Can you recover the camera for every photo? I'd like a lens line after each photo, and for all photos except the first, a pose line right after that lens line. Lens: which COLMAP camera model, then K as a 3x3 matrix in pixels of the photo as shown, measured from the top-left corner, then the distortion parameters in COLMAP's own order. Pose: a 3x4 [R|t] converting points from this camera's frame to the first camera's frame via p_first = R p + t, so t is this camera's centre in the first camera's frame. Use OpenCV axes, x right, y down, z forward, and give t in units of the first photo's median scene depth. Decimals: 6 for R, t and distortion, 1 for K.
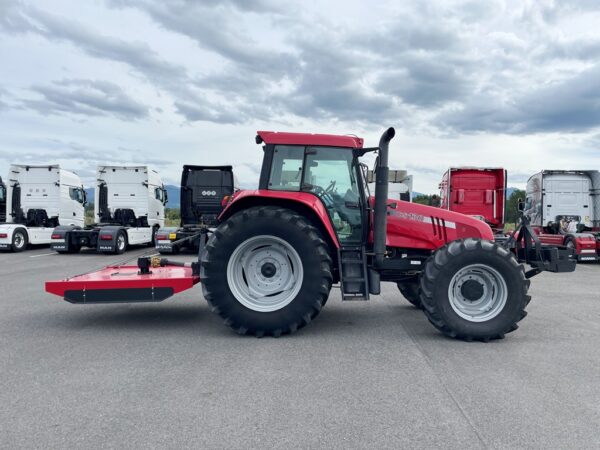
lens RADIAL K [[445.4, 0, 300.0], [0, 445.4, 225.0], [0, 0, 1]] dist [0.058680, -0.116956]
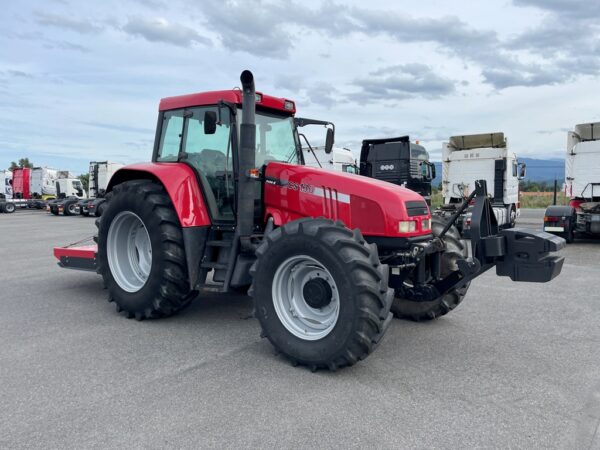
lens RADIAL K [[442.7, 0, 306.0], [0, 442.7, 224.8], [0, 0, 1]] dist [0.102999, -0.141464]
pose [[0.811103, 0.024238, -0.584401, 0.814844], [0.006350, 0.998717, 0.050234, 0.007292], [0.584869, -0.044456, 0.809909, 0.474427]]
